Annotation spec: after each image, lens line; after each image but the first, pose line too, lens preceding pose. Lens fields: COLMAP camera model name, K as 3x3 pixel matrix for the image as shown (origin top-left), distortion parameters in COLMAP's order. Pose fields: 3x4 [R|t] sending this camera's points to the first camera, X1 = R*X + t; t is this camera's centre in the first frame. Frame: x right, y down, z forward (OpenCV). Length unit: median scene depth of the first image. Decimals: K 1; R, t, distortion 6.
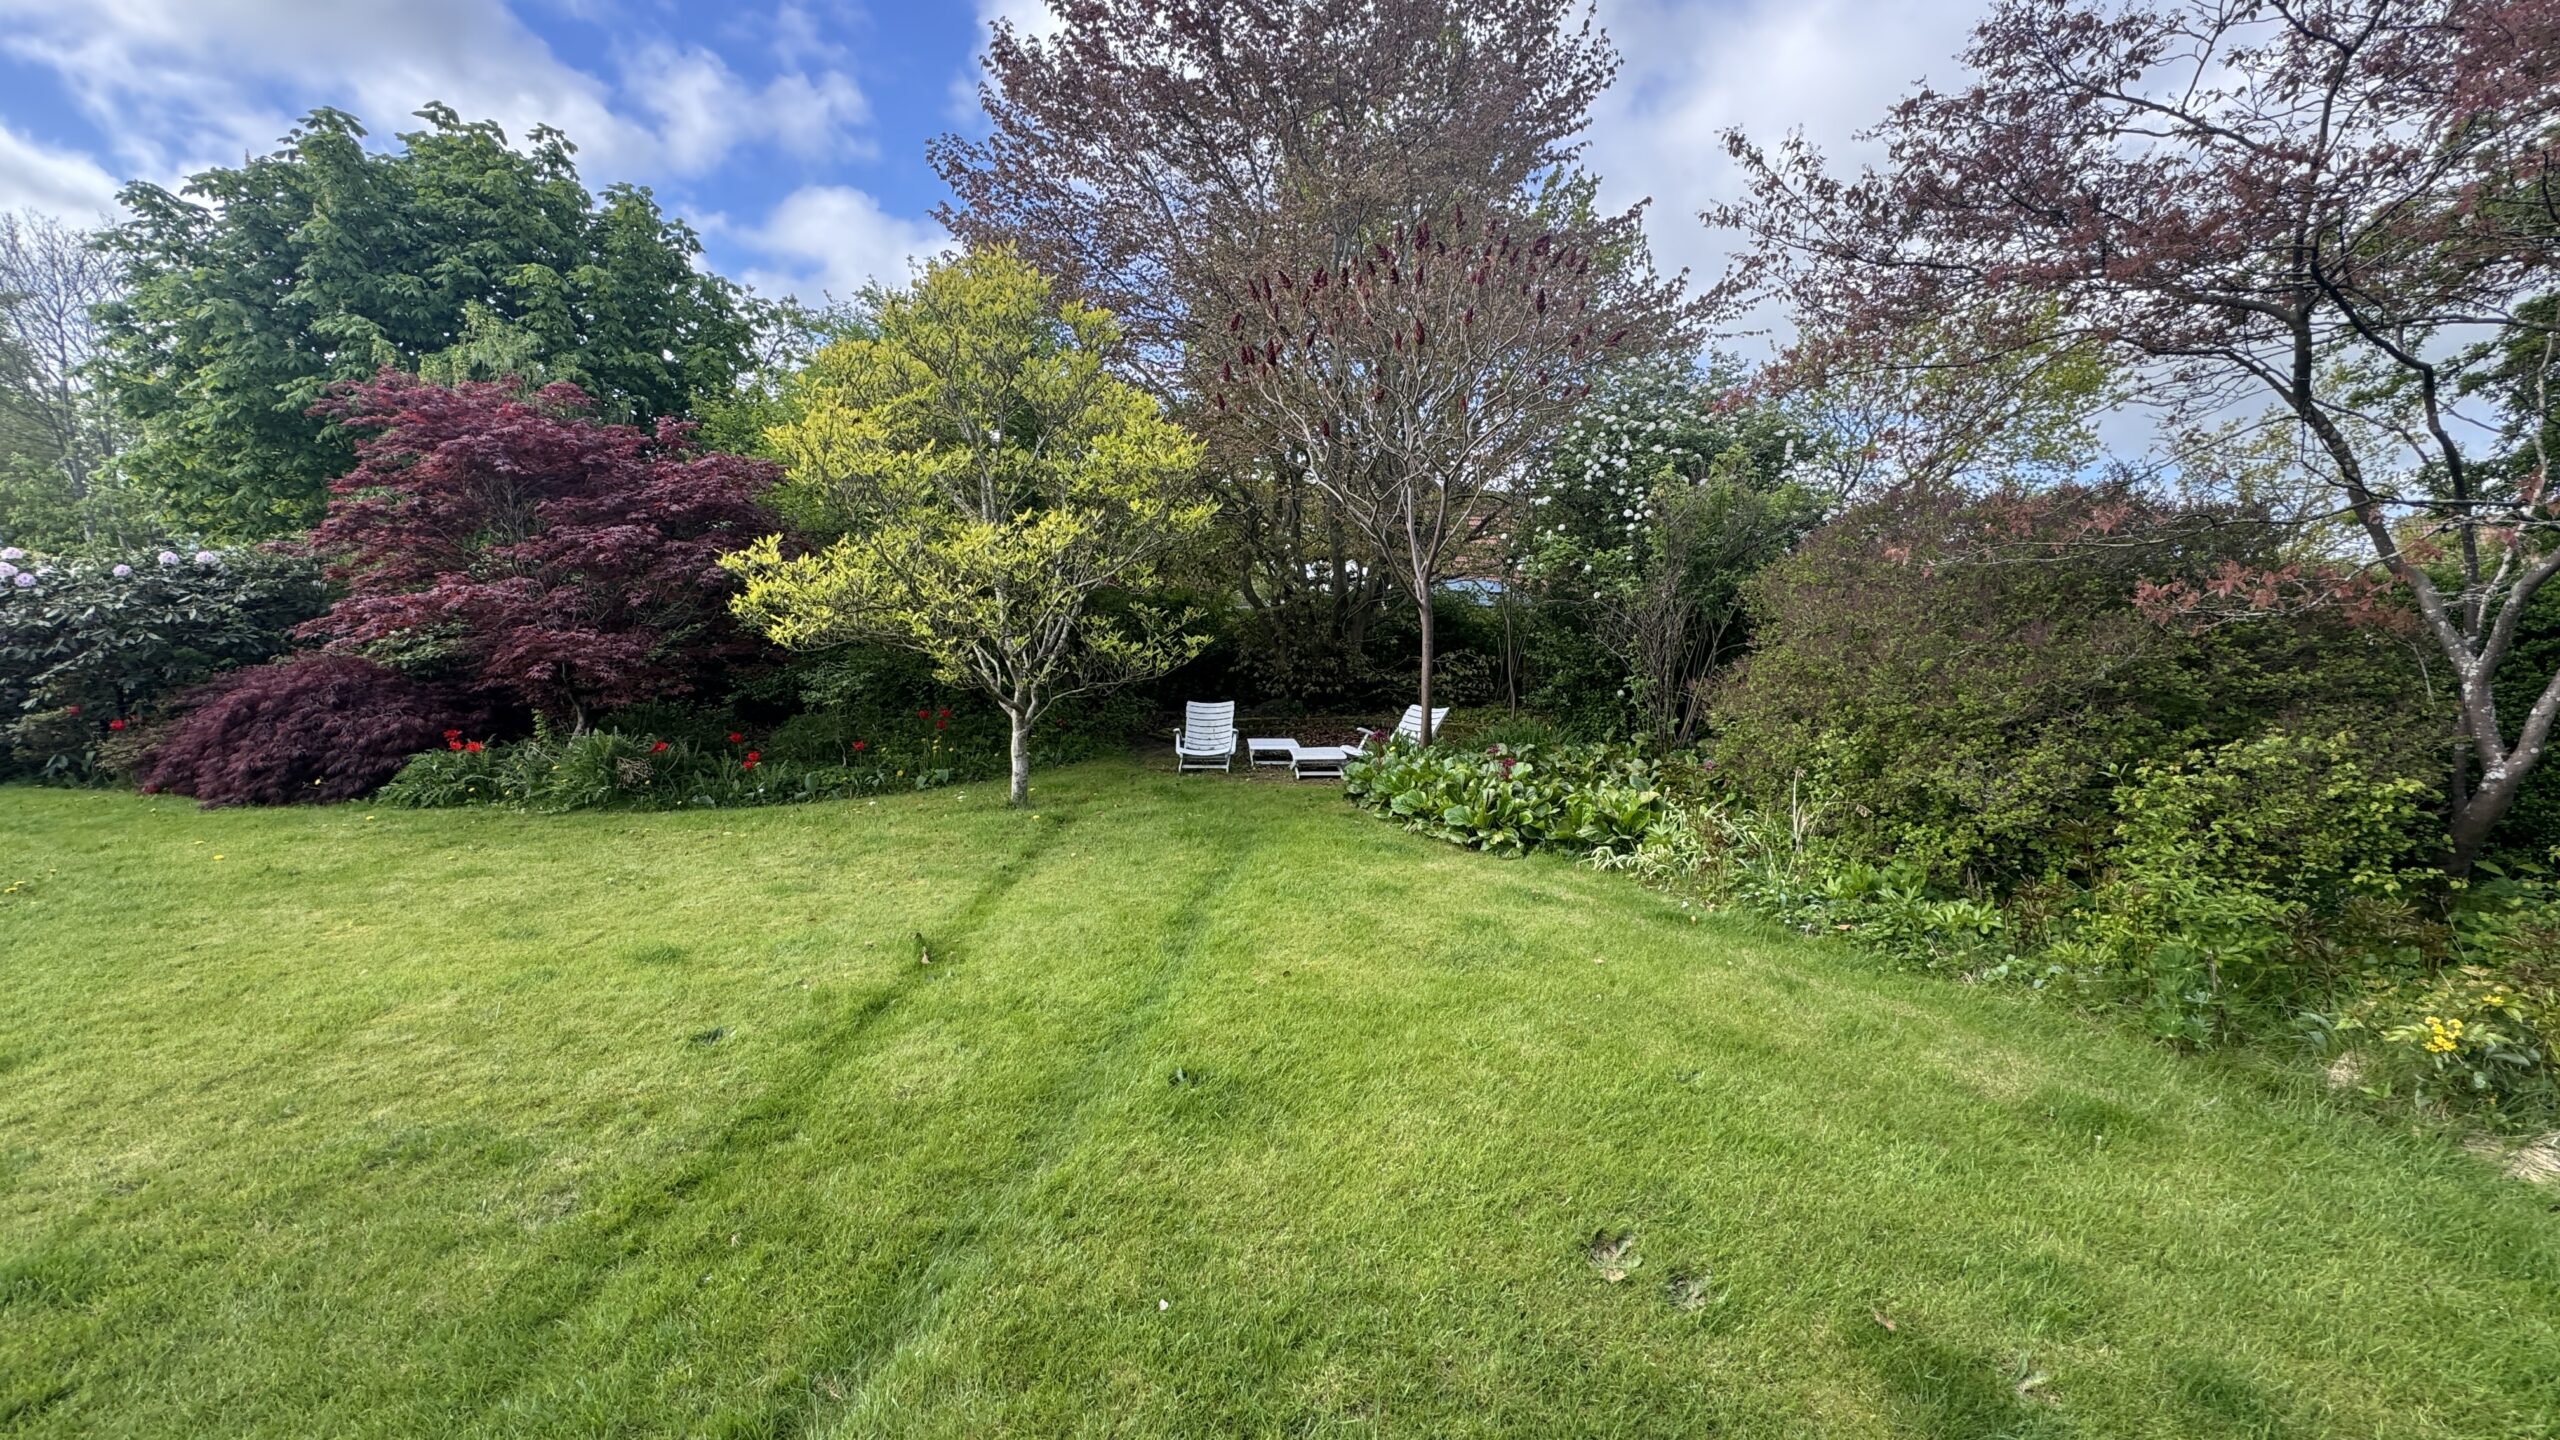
lens RADIAL K [[1061.6, 0, 1282.4], [0, 1061.6, 727.8], [0, 0, 1]] dist [-0.000116, 0.000200]
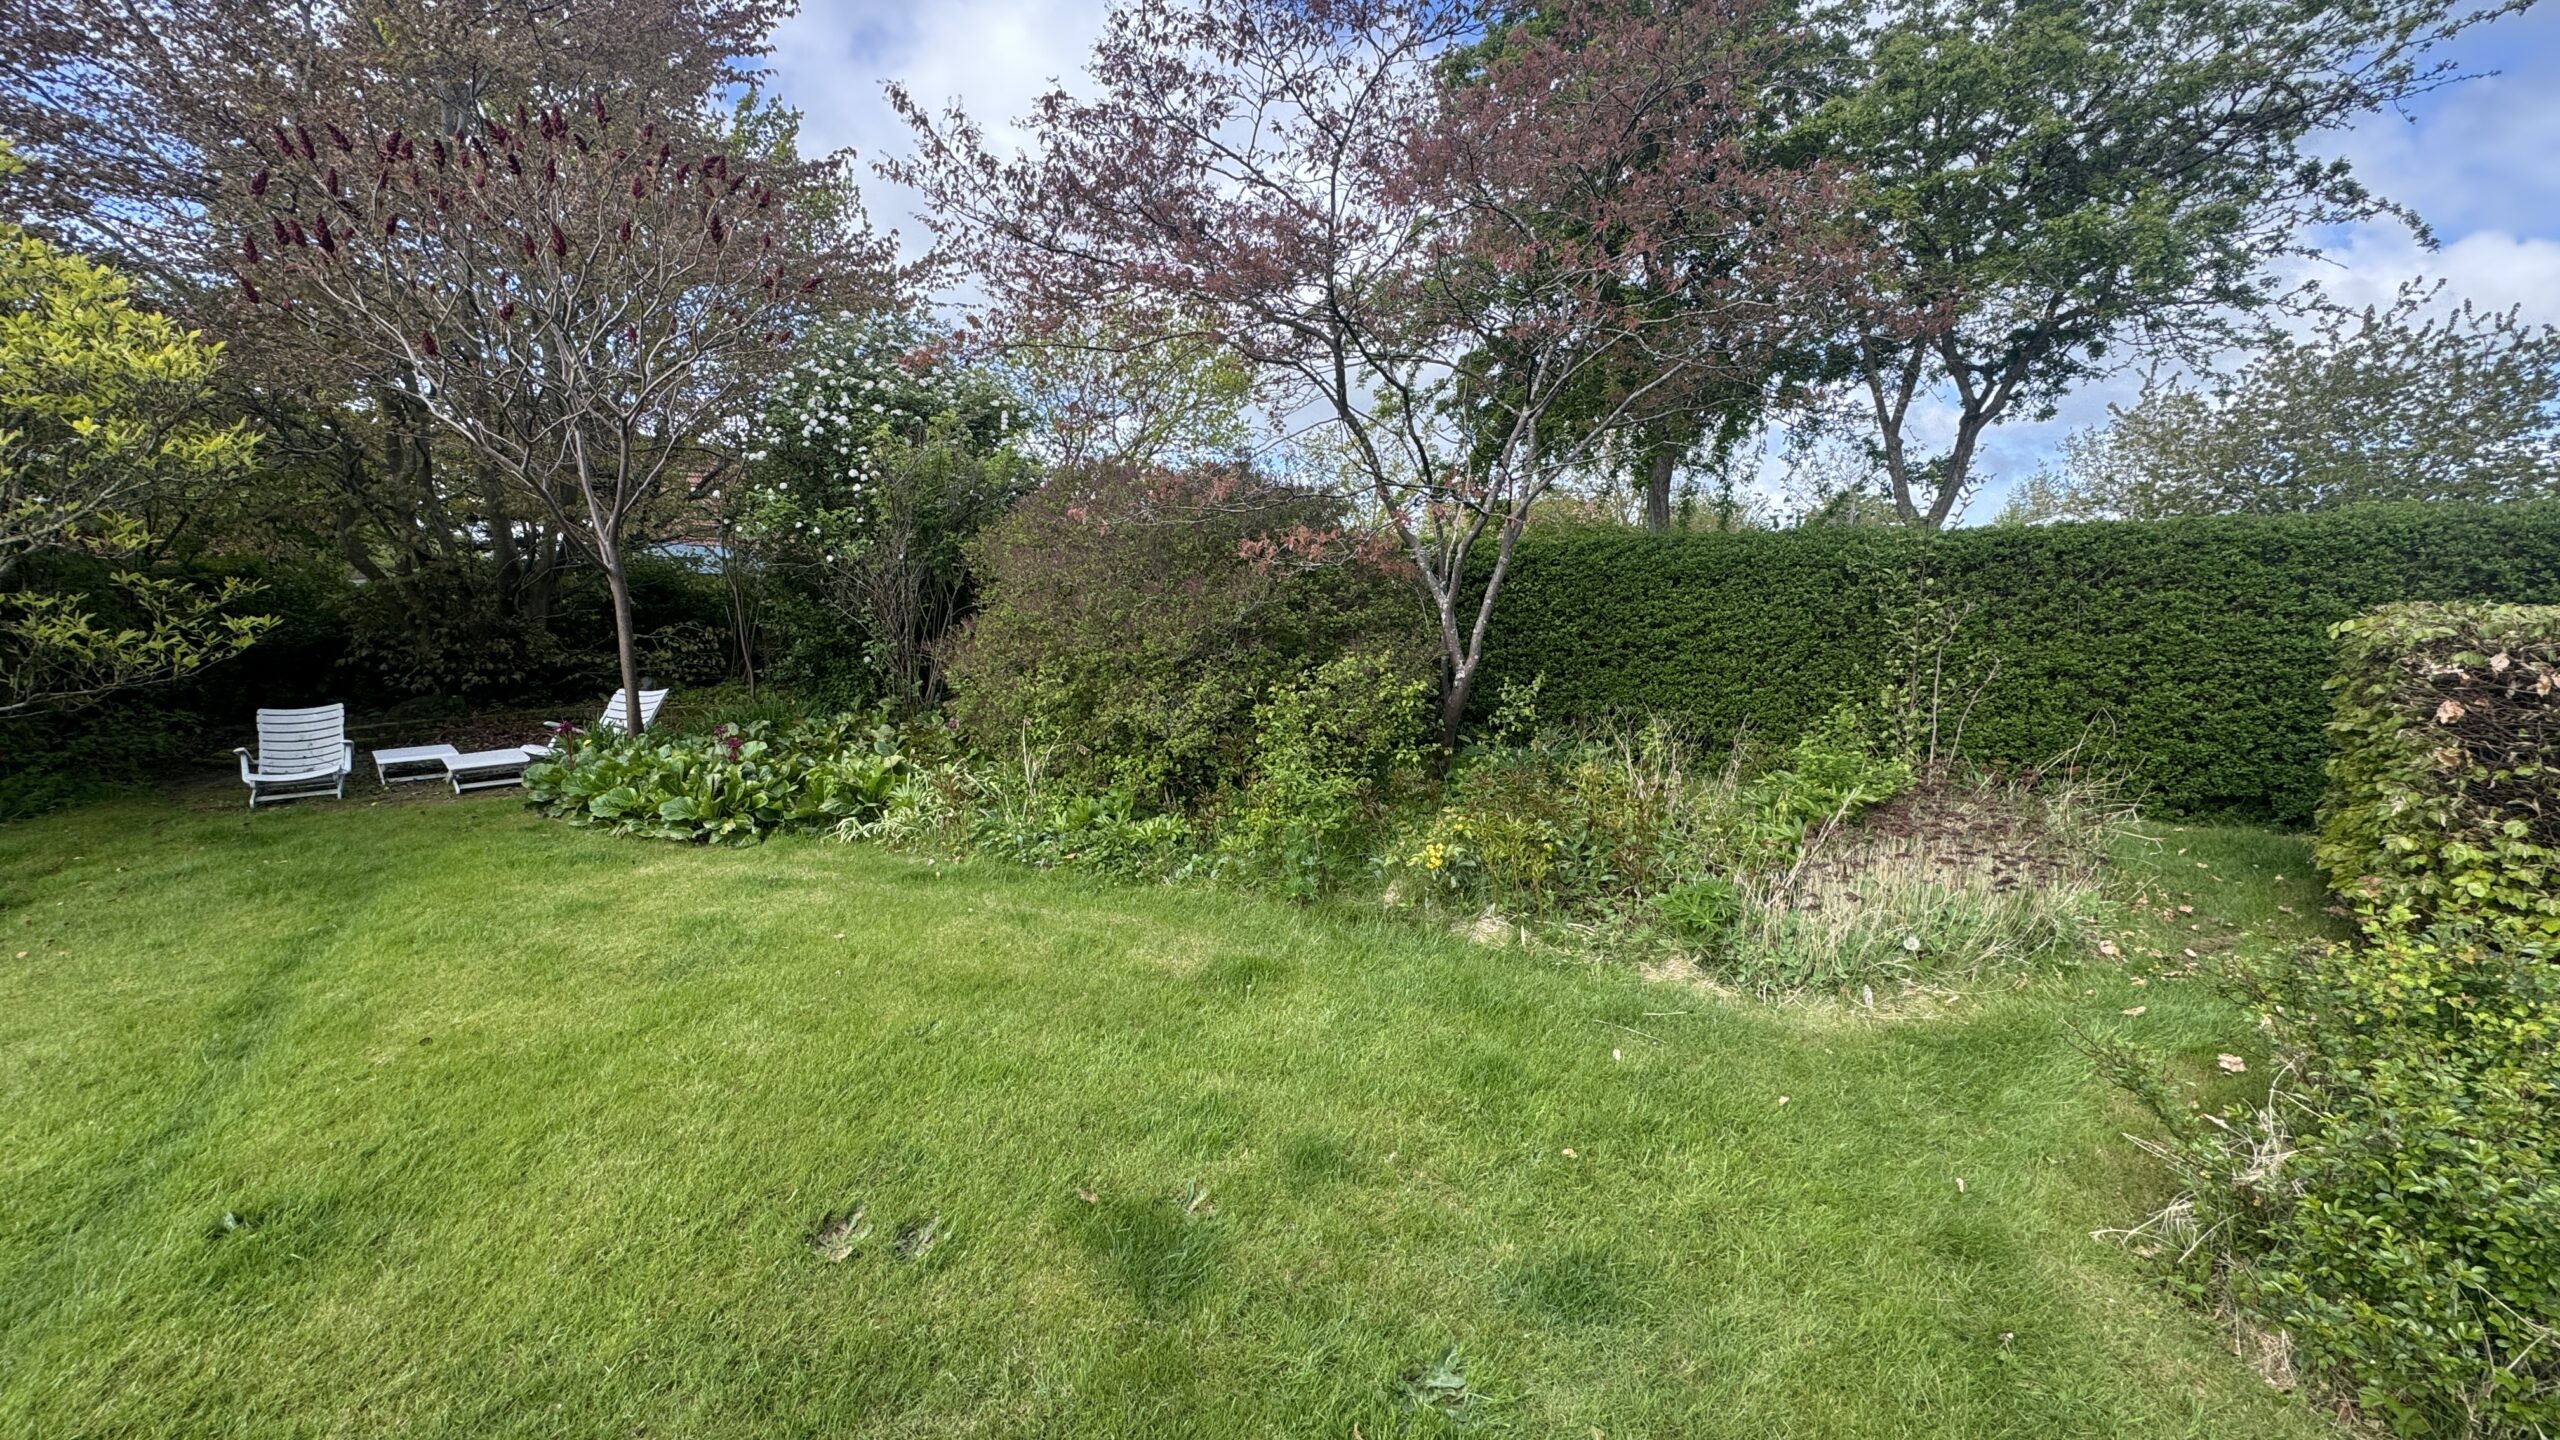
lens RADIAL K [[1061.6, 0, 1282.4], [0, 1061.6, 727.8], [0, 0, 1]] dist [-0.000116, 0.000200]
pose [[0.784068, -0.102844, 0.612095, 0.034821], [0.083653, 0.994689, 0.059971, 0.006488], [-0.615012, 0.004182, 0.788507, -0.003608]]
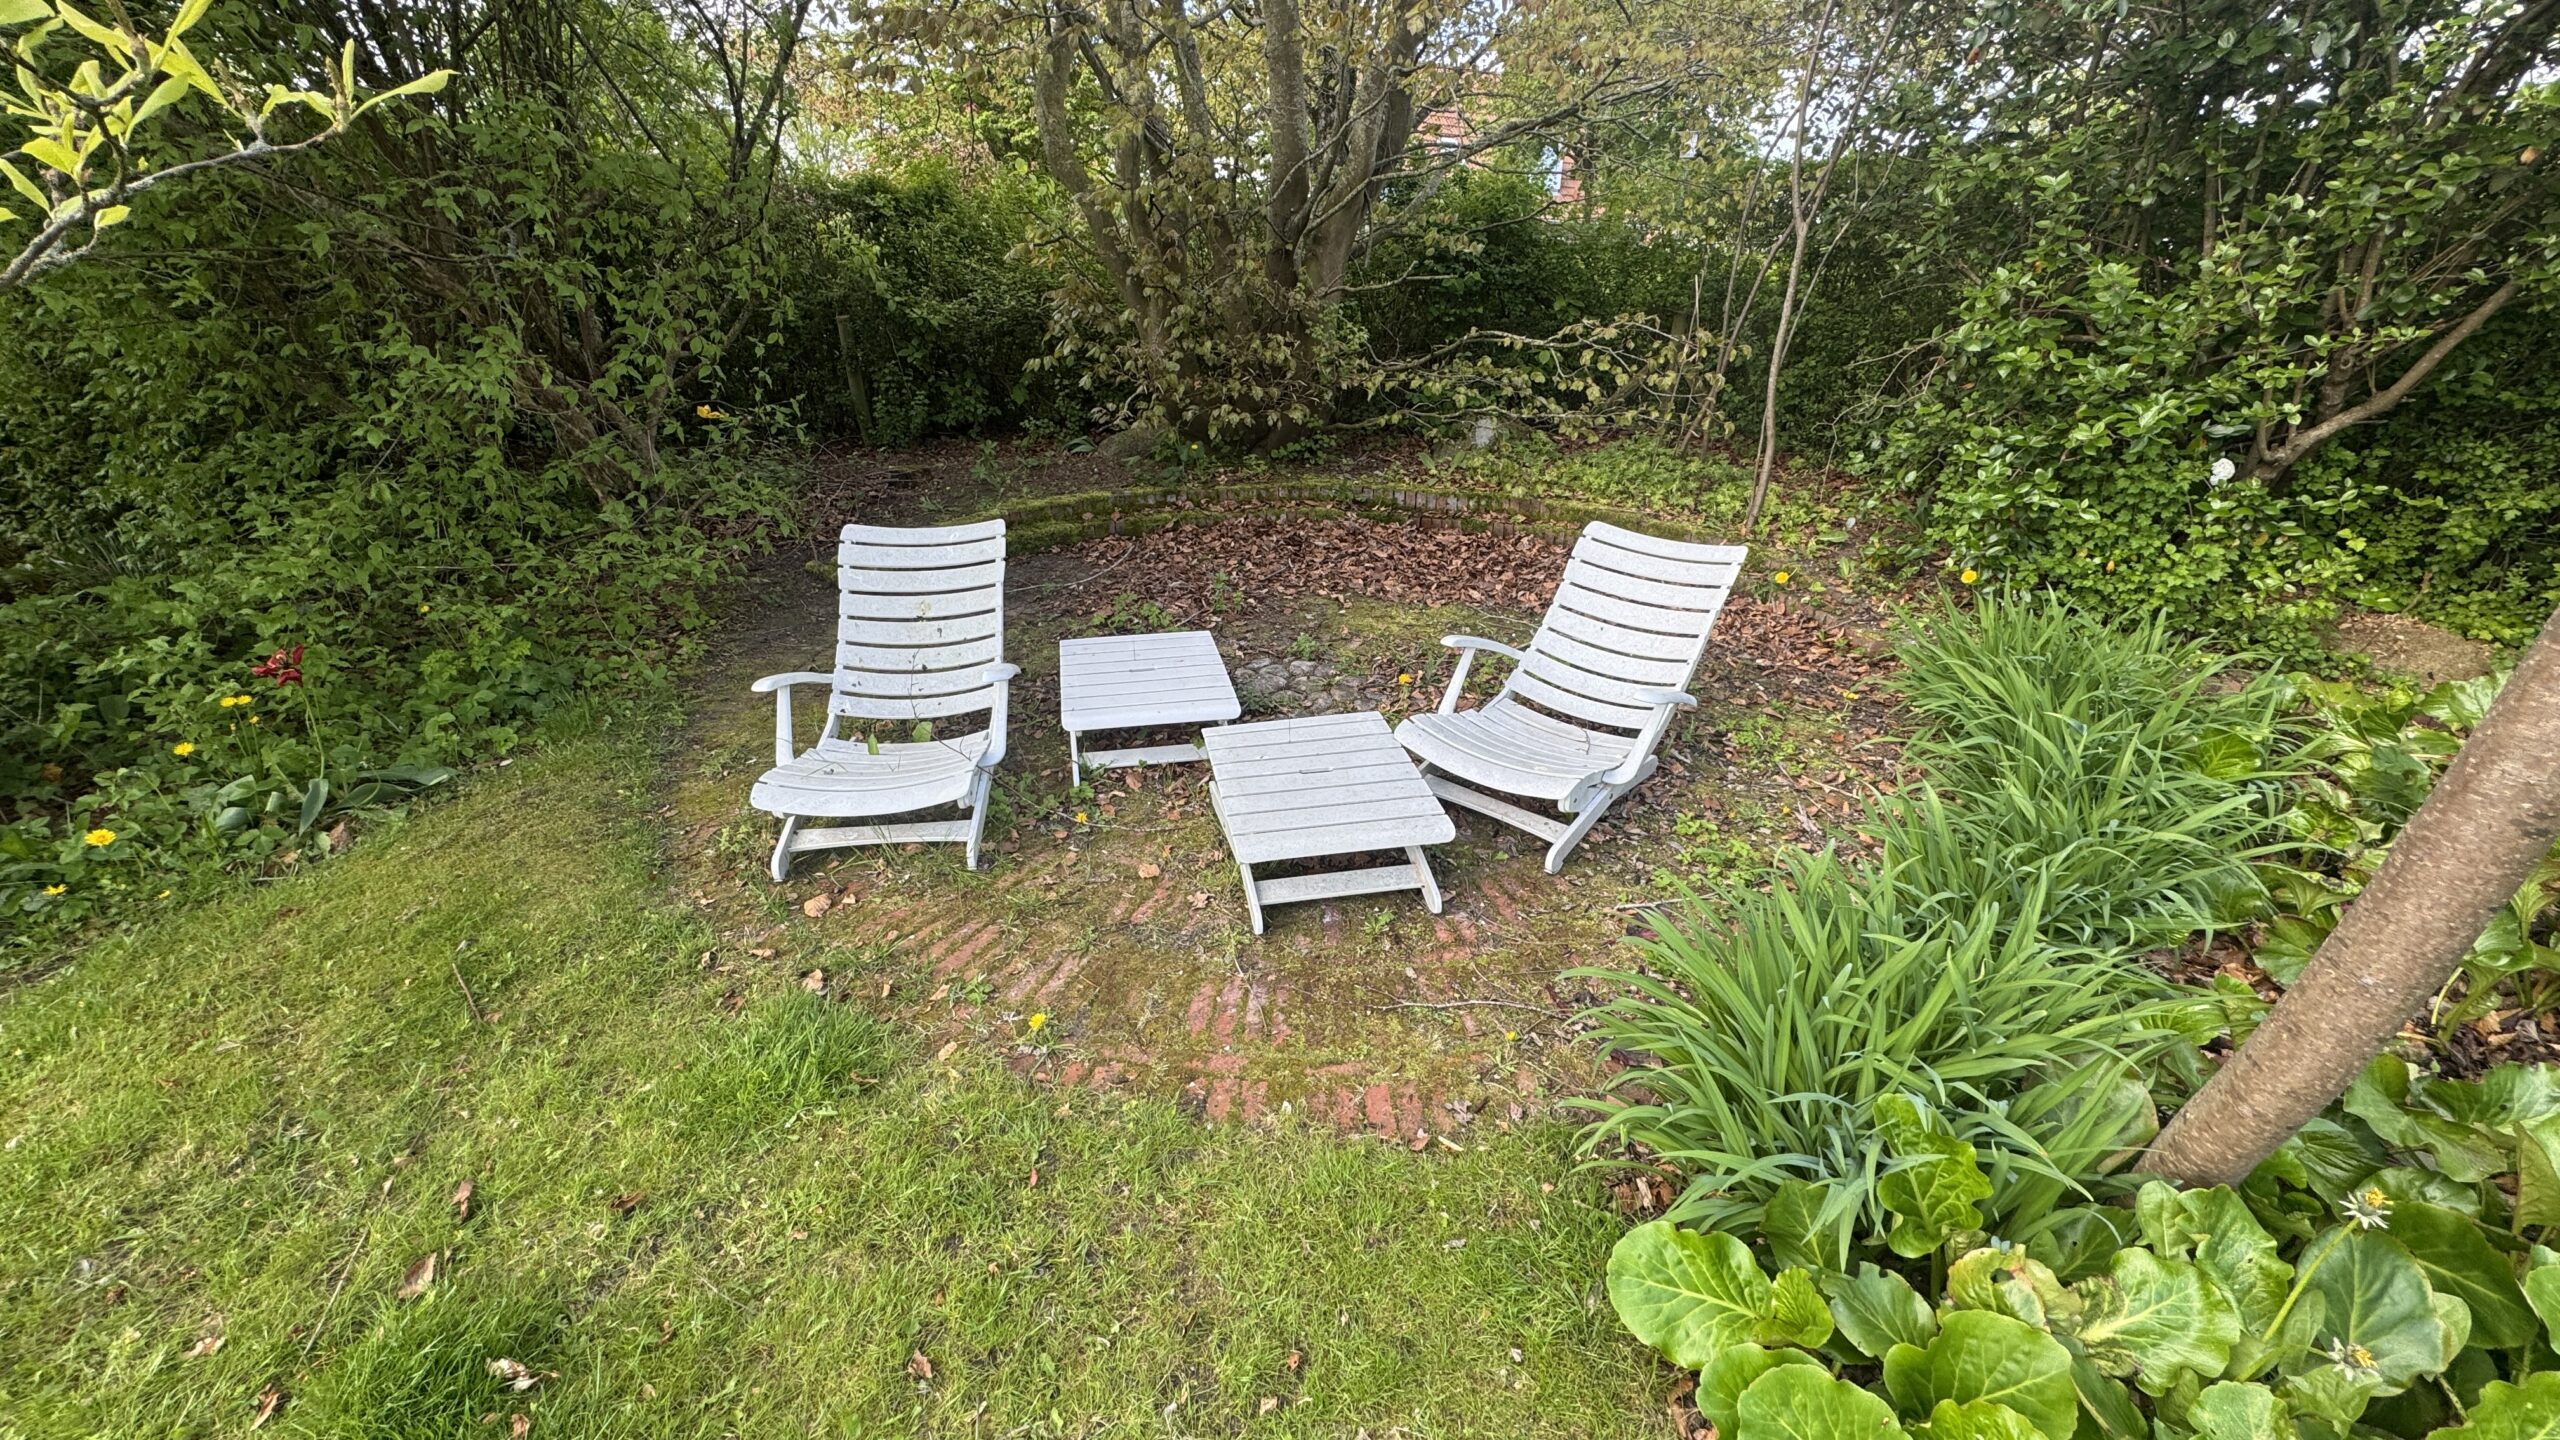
lens RADIAL K [[1020.1, 0, 1281.1], [0, 1020.1, 718.5], [0, 0, 1]] dist [-0.000144, 0.000241]
pose [[0.992111, -0.064853, 0.107281, -0.003923], [0.026157, 0.944038, 0.328797, -0.156587], [-0.122601, -0.323398, 0.938287, 1.675538]]
